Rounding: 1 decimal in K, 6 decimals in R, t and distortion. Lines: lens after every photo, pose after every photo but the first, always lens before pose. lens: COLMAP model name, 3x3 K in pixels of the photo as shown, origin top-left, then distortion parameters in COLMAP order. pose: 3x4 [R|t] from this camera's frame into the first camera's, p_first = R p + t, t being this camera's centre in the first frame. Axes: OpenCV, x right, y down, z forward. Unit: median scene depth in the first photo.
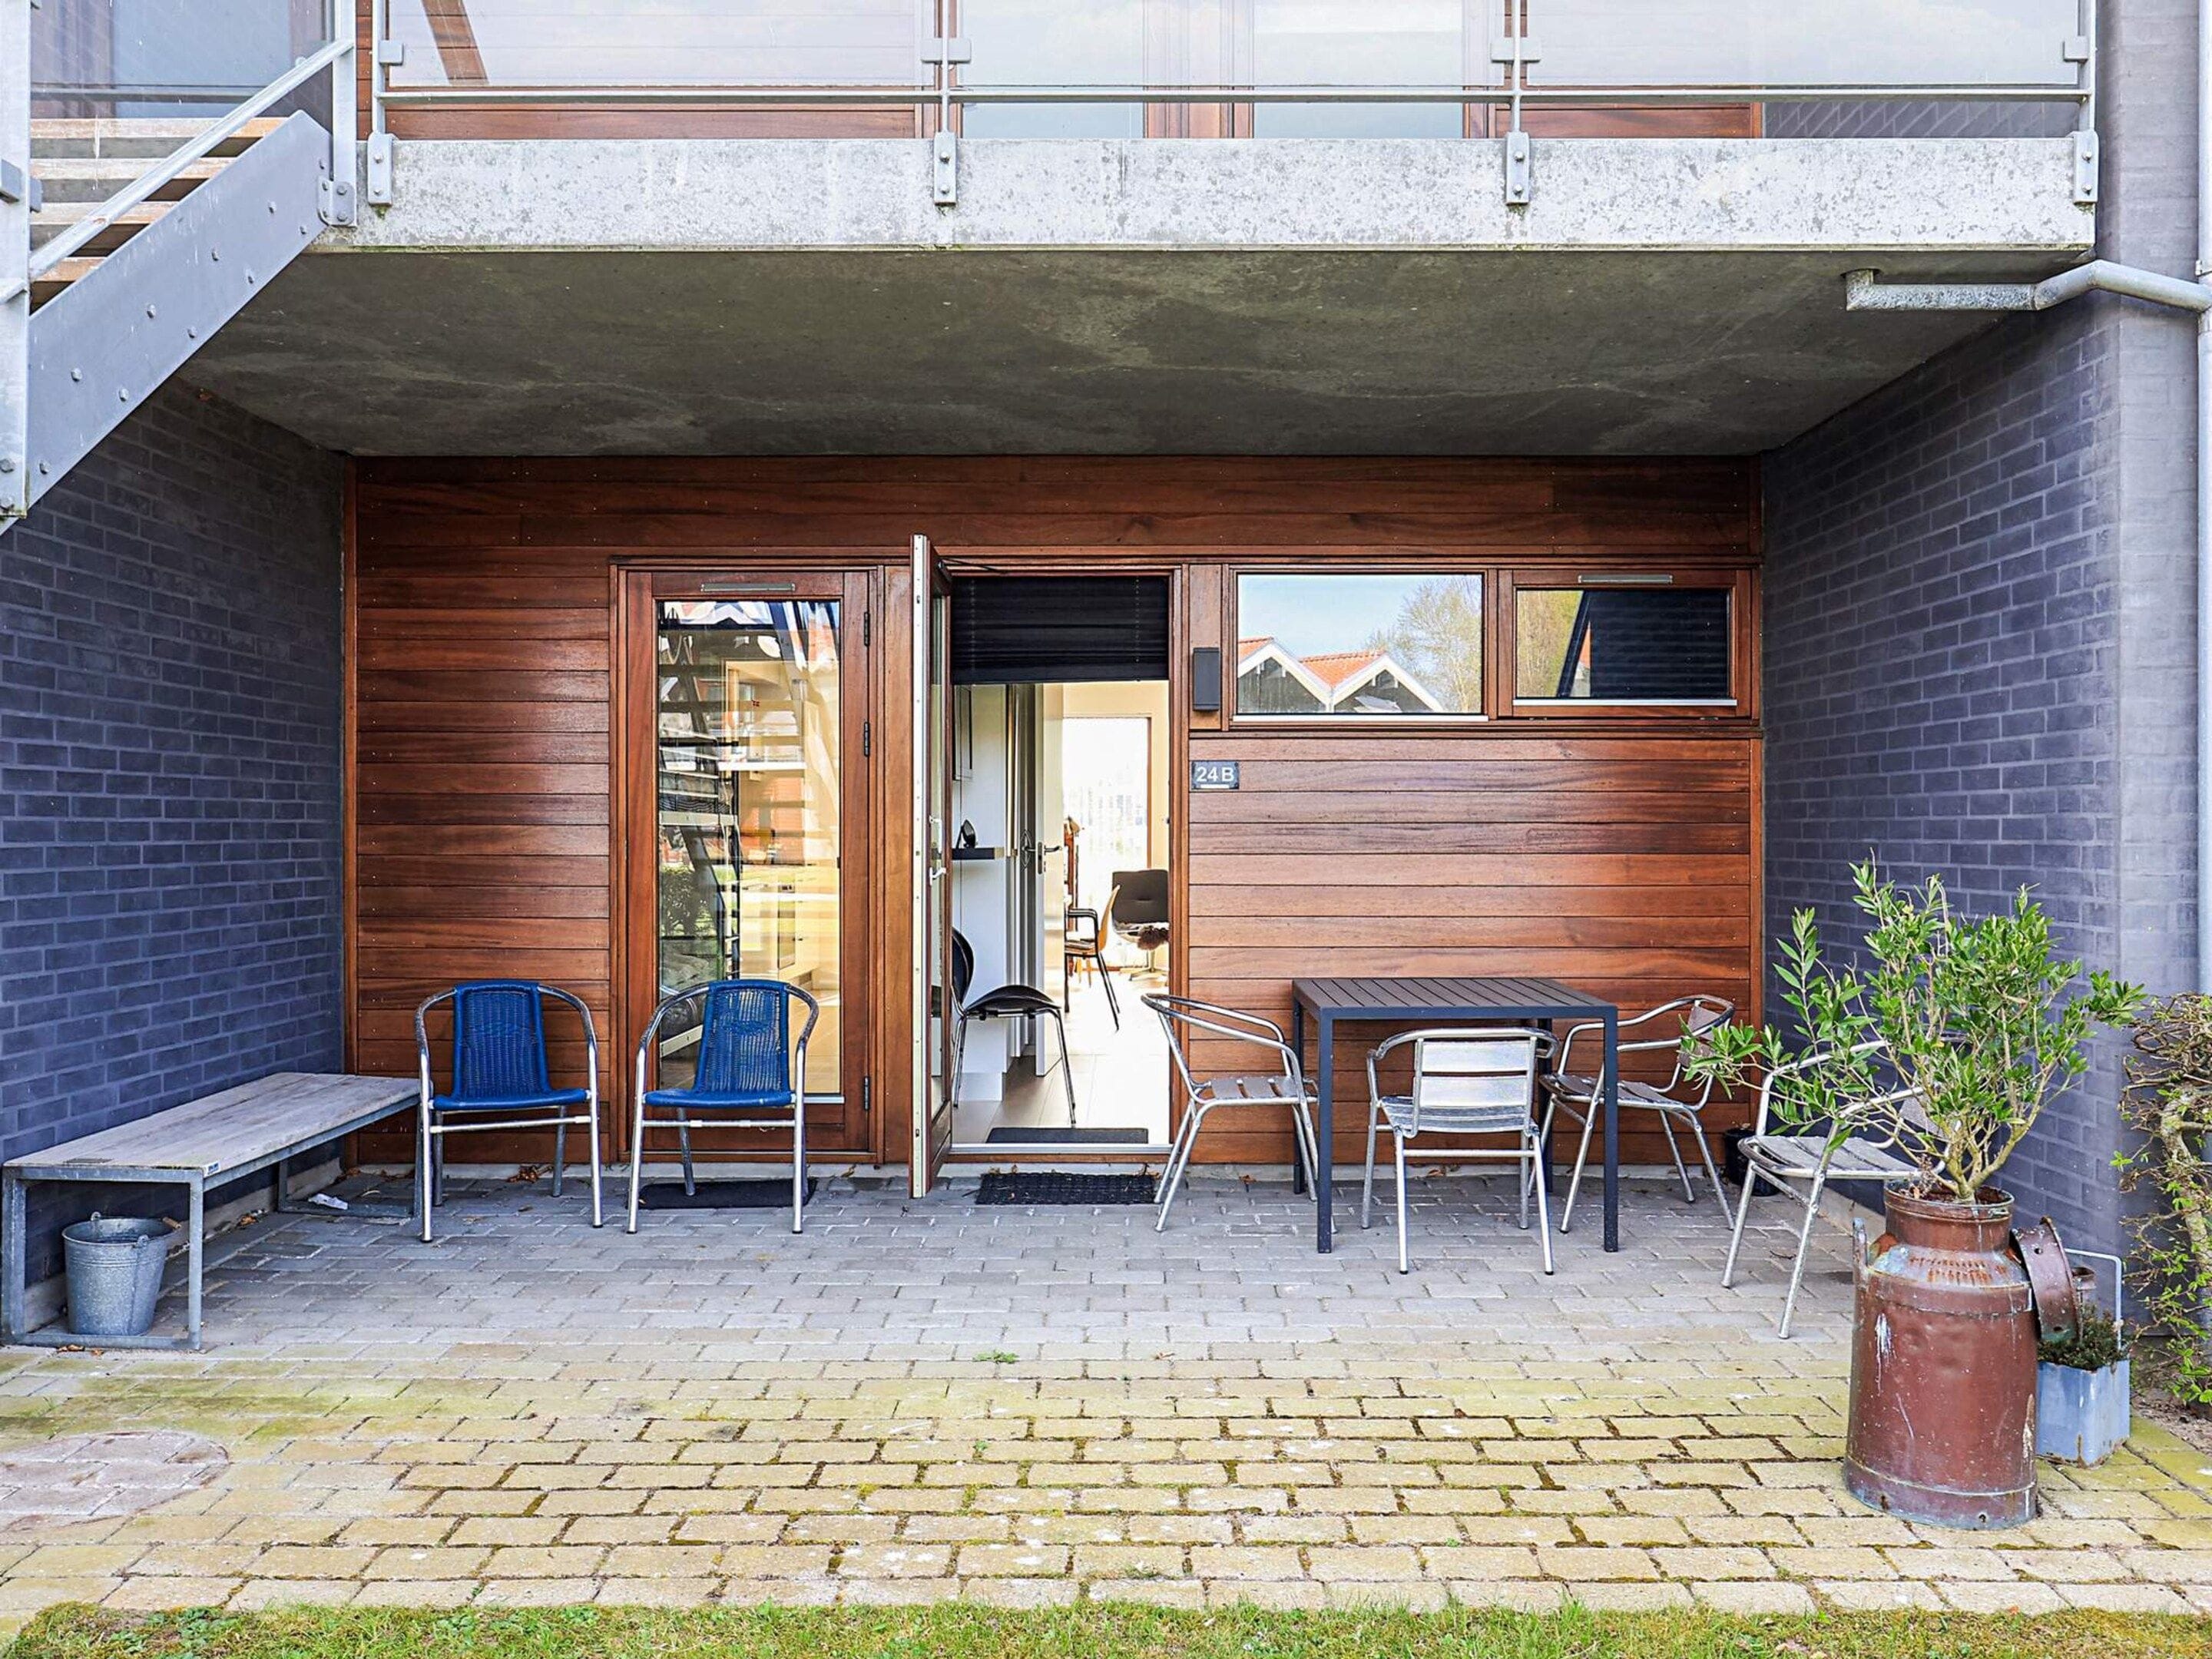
lens RADIAL K [[1931.4, 0, 1106.0], [0, 1931.4, 829.5], [0, 0, 1]] dist [-0.001992, -0.002380]
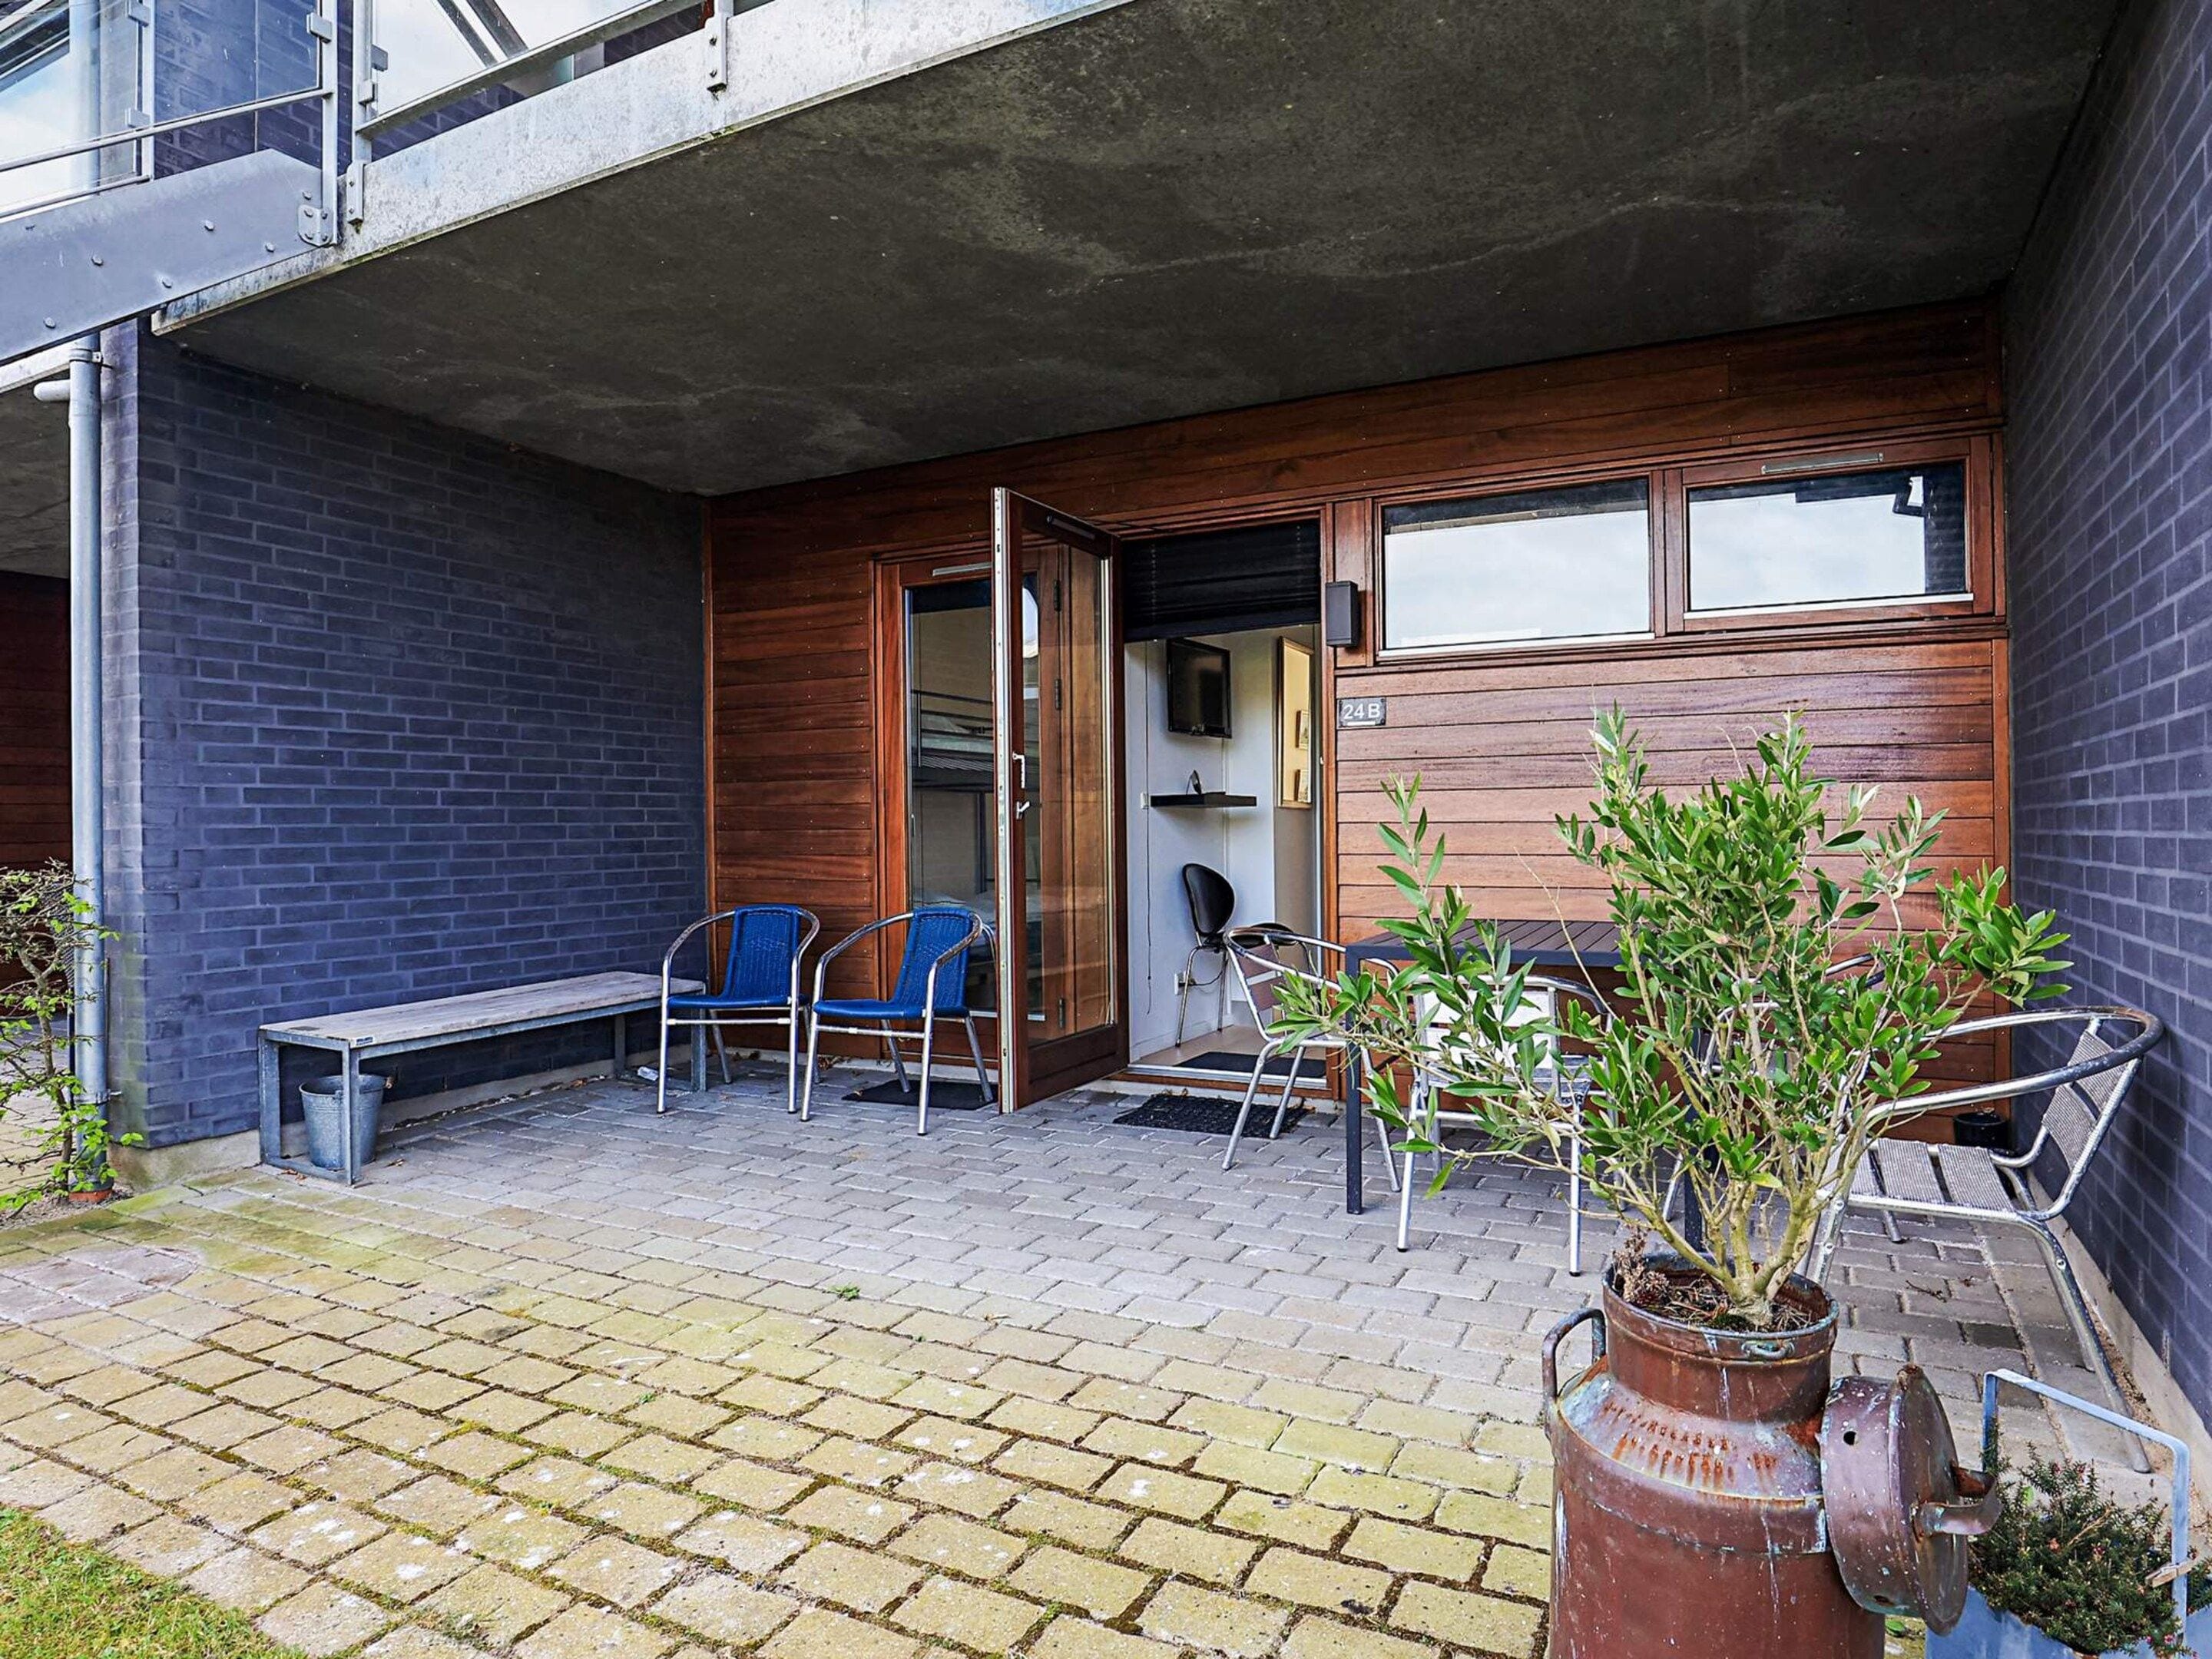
lens RADIAL K [[1341.4, 0, 1105.5], [0, 1341.4, 835.7], [0, 0, 1]] dist [-0.035434, 0.003793]
pose [[0.889469, -0.005521, -0.456963, 0.386980], [0.008940, 0.999946, 0.005321, 0.046482], [0.456909, -0.008818, 0.889470, 0.498852]]
